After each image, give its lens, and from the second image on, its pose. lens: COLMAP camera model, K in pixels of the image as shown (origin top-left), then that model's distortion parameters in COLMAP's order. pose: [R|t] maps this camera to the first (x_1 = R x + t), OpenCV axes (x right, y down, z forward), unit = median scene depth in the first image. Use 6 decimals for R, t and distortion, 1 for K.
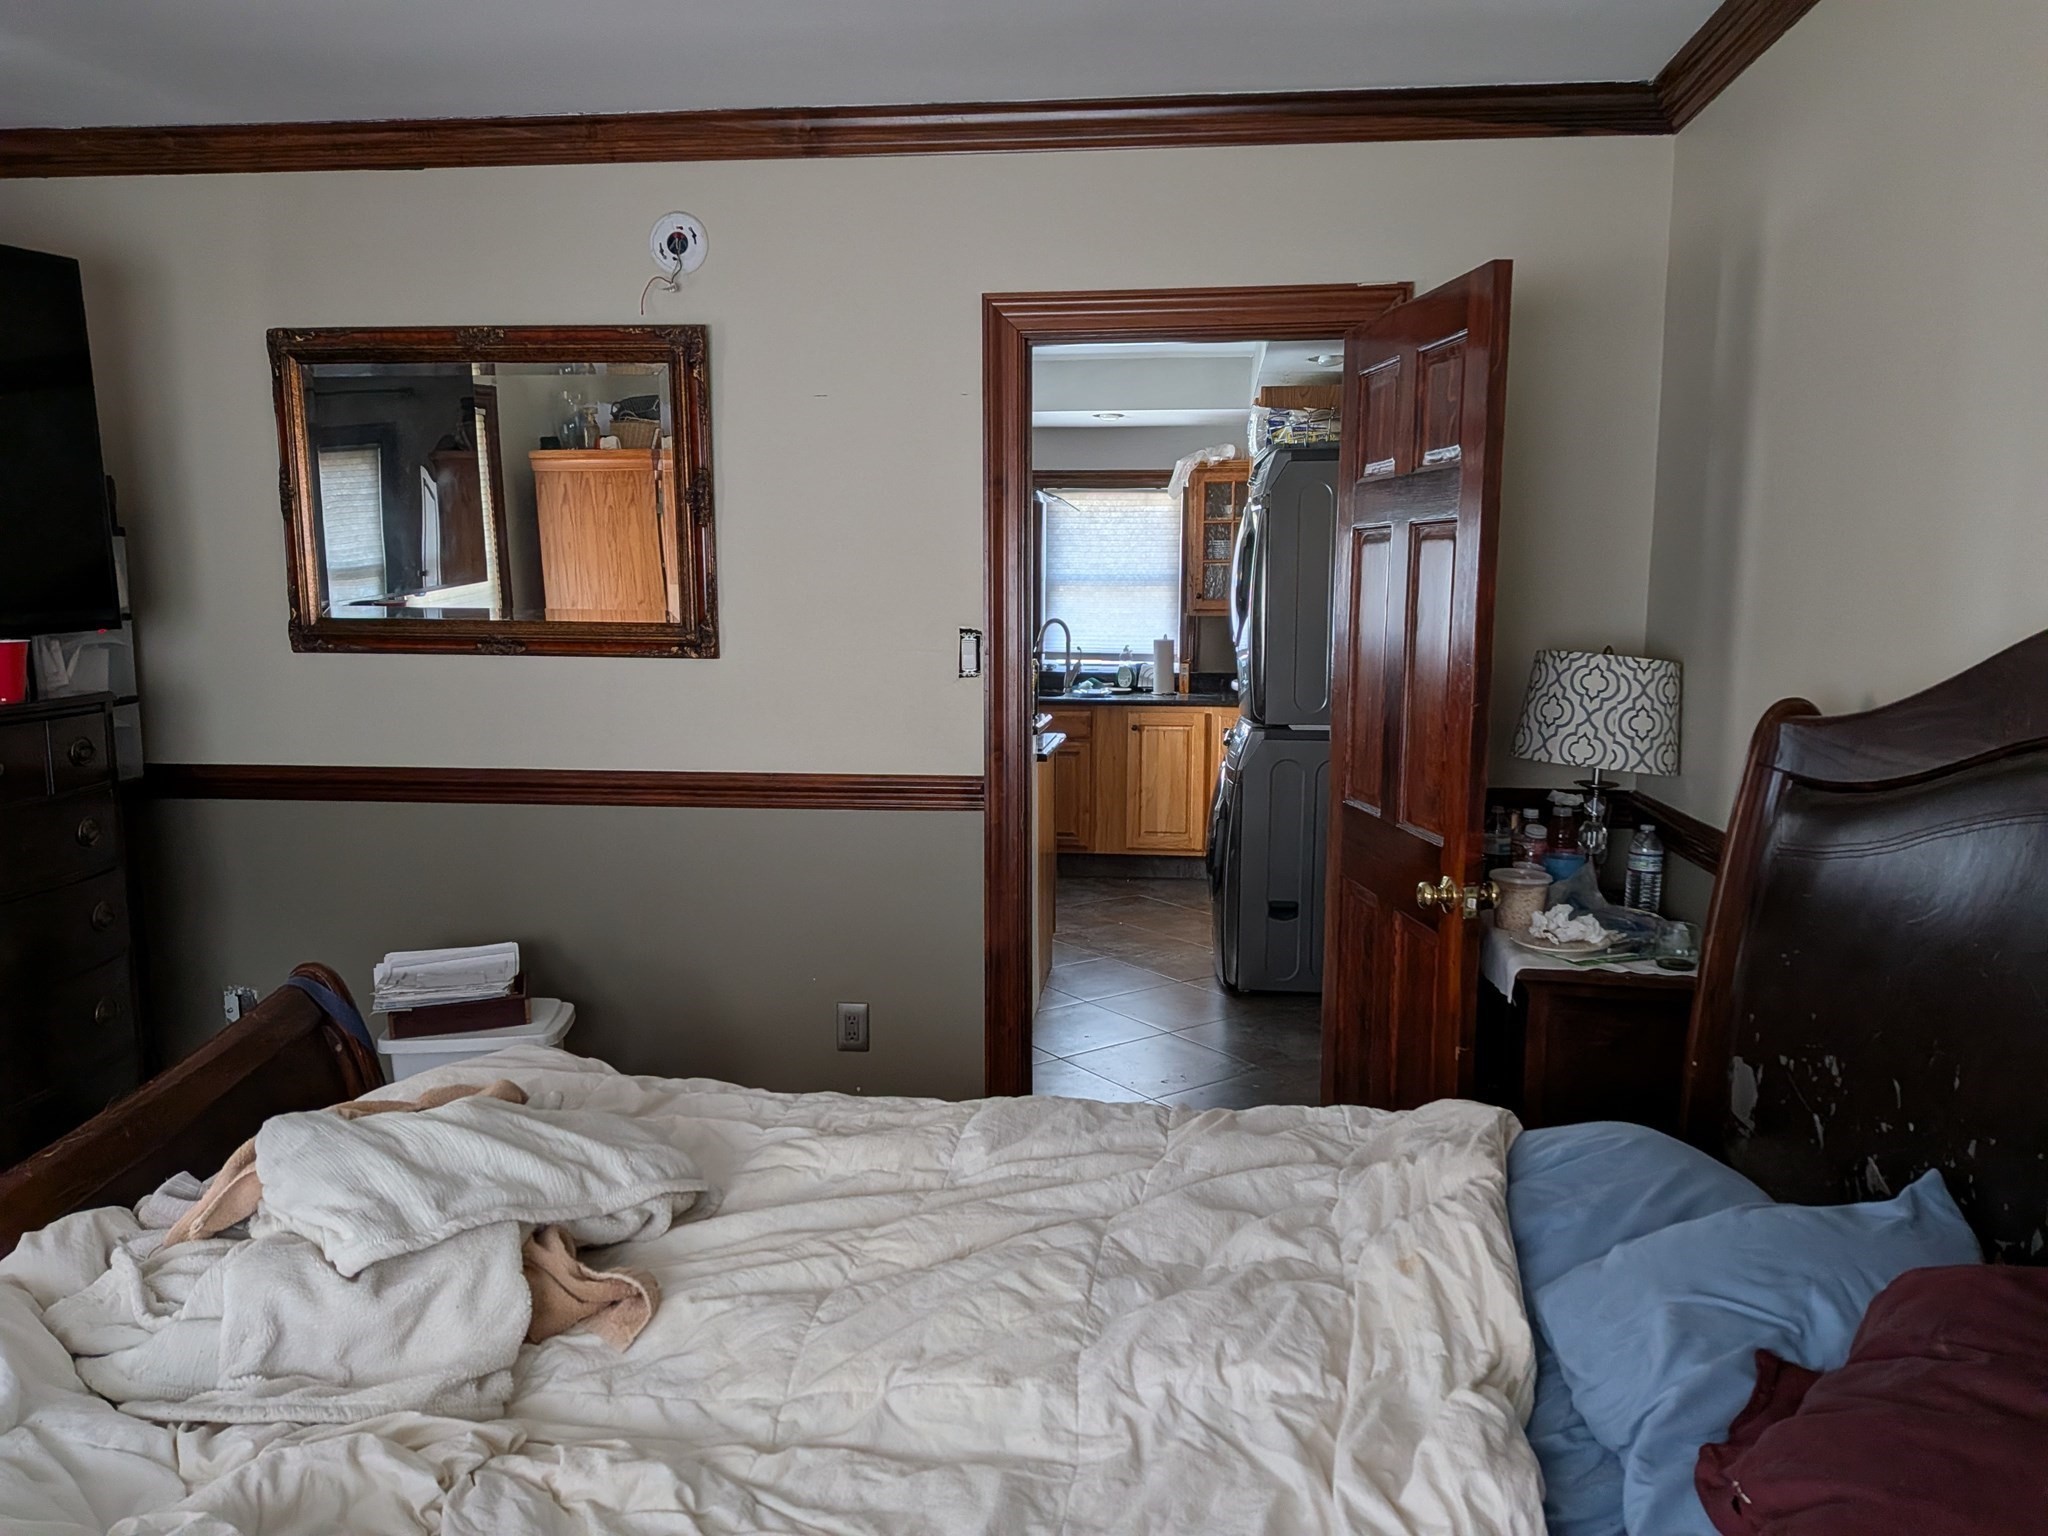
lens RADIAL K [[1461.8, 0, 1024.0], [0, 1461.8, 768.0], [0, 0, 1]] dist [0.073948, -0.102493]
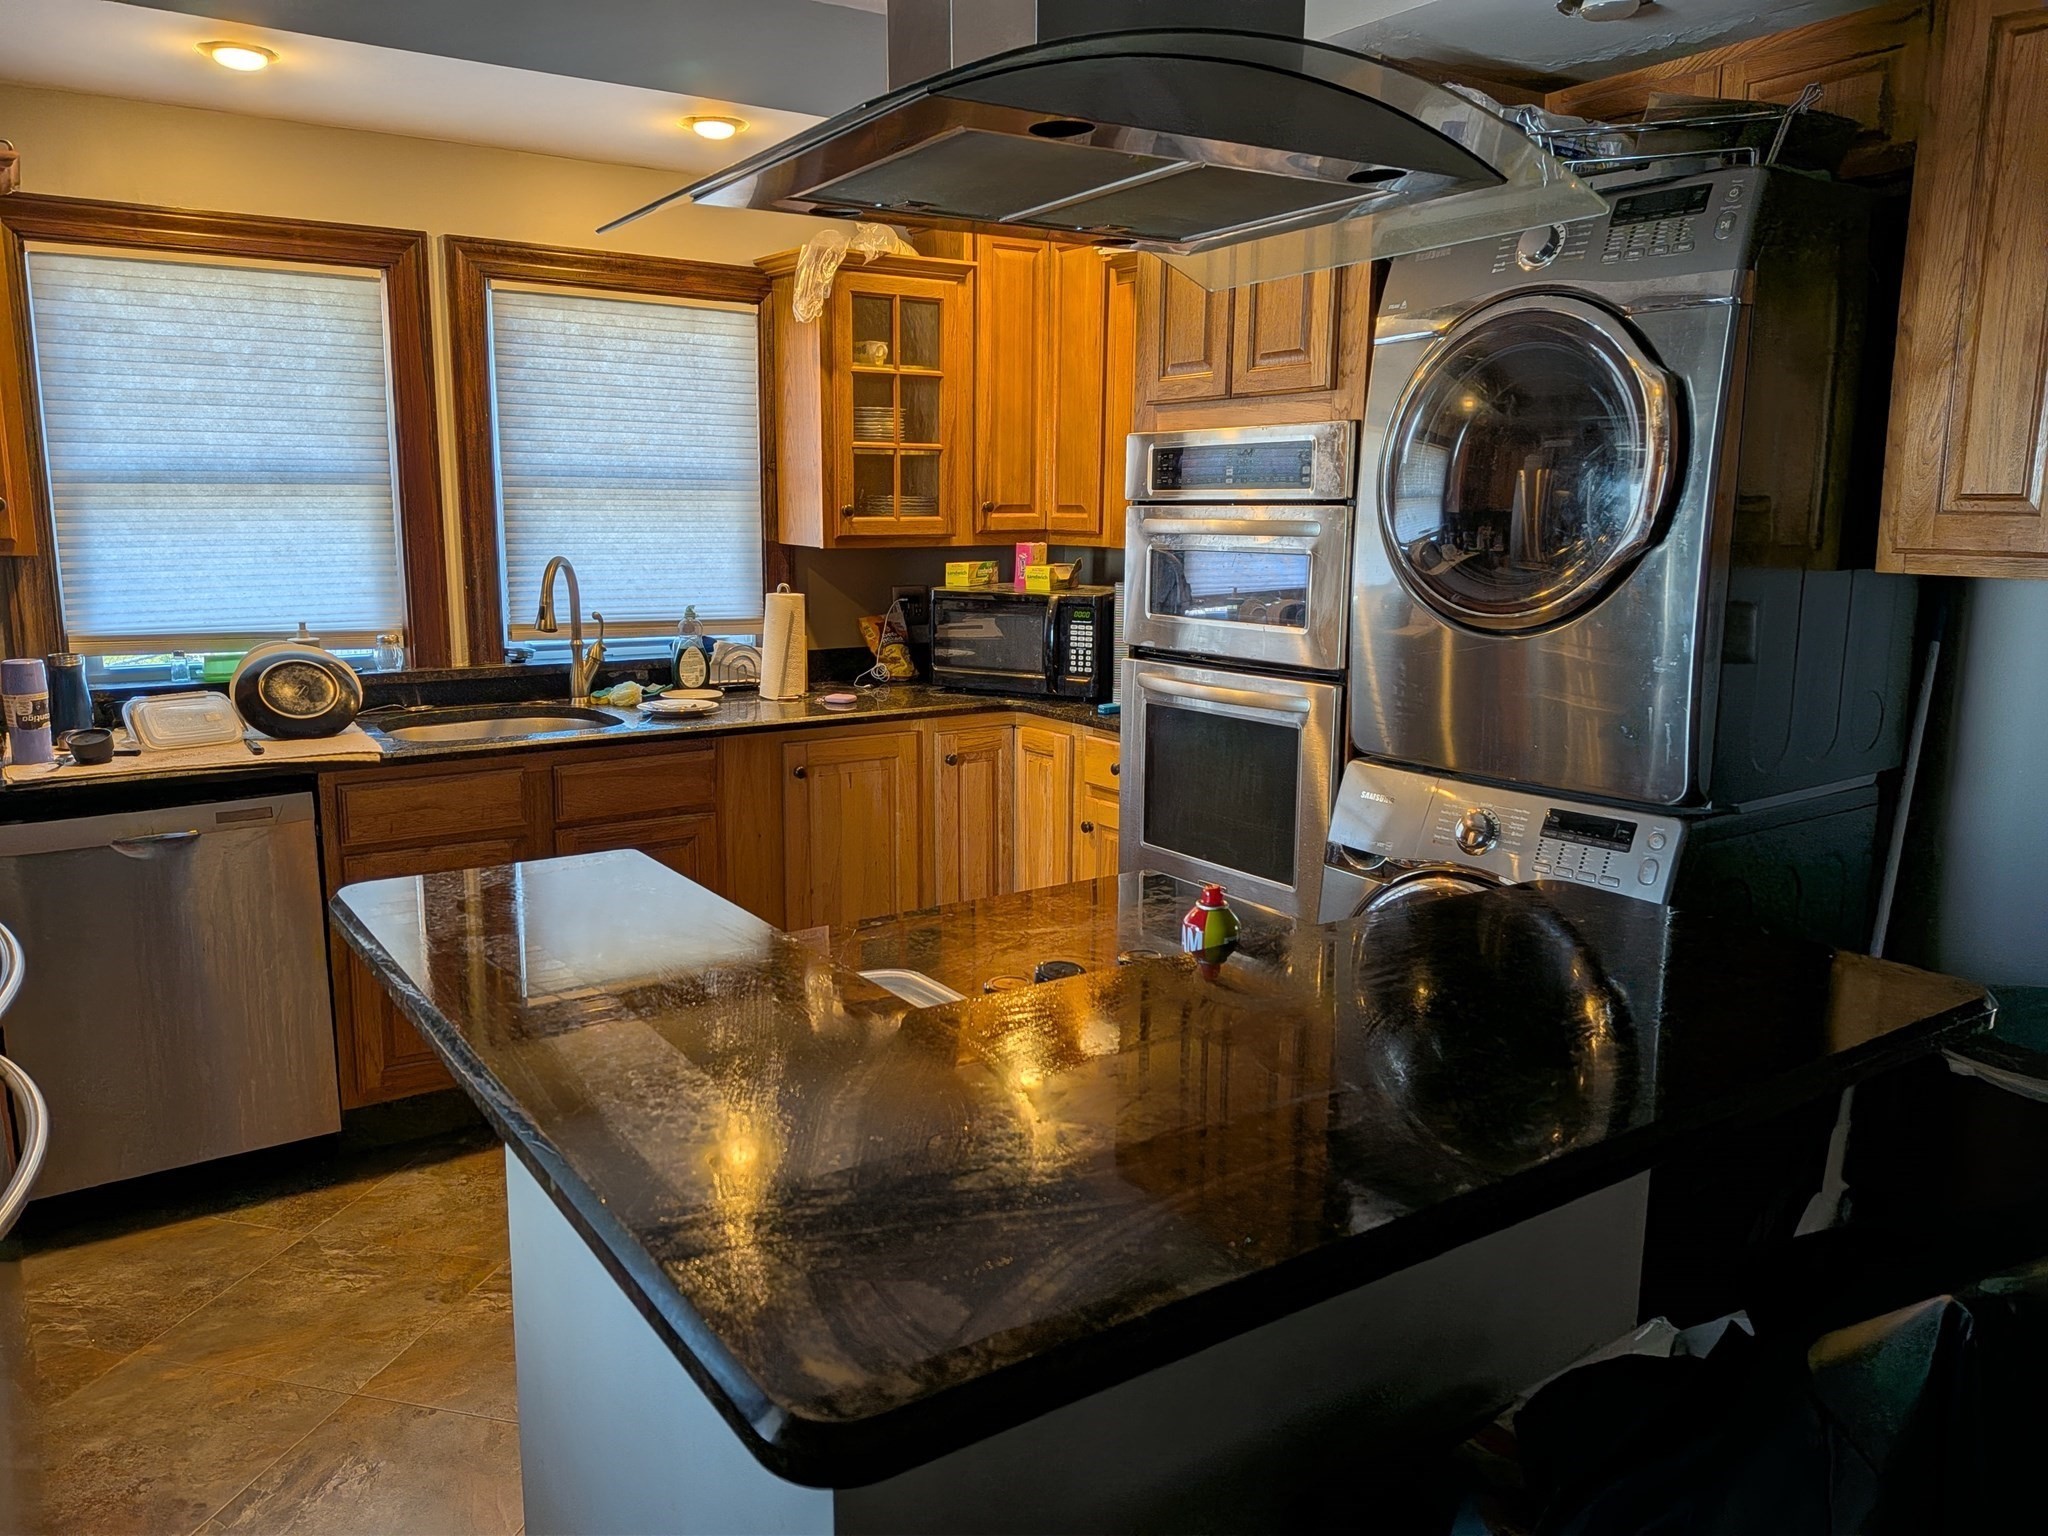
lens RADIAL K [[1492.7, 0, 1031.2], [0, 1492.7, 774.5], [0, 0, 1]] dist [0.056496, -0.070483]
pose [[0.754614, -0.118243, 0.645427, -0.188583], [0.063594, 0.992178, 0.107415, -0.073509], [-0.653080, -0.040012, 0.756232, 0.514567]]
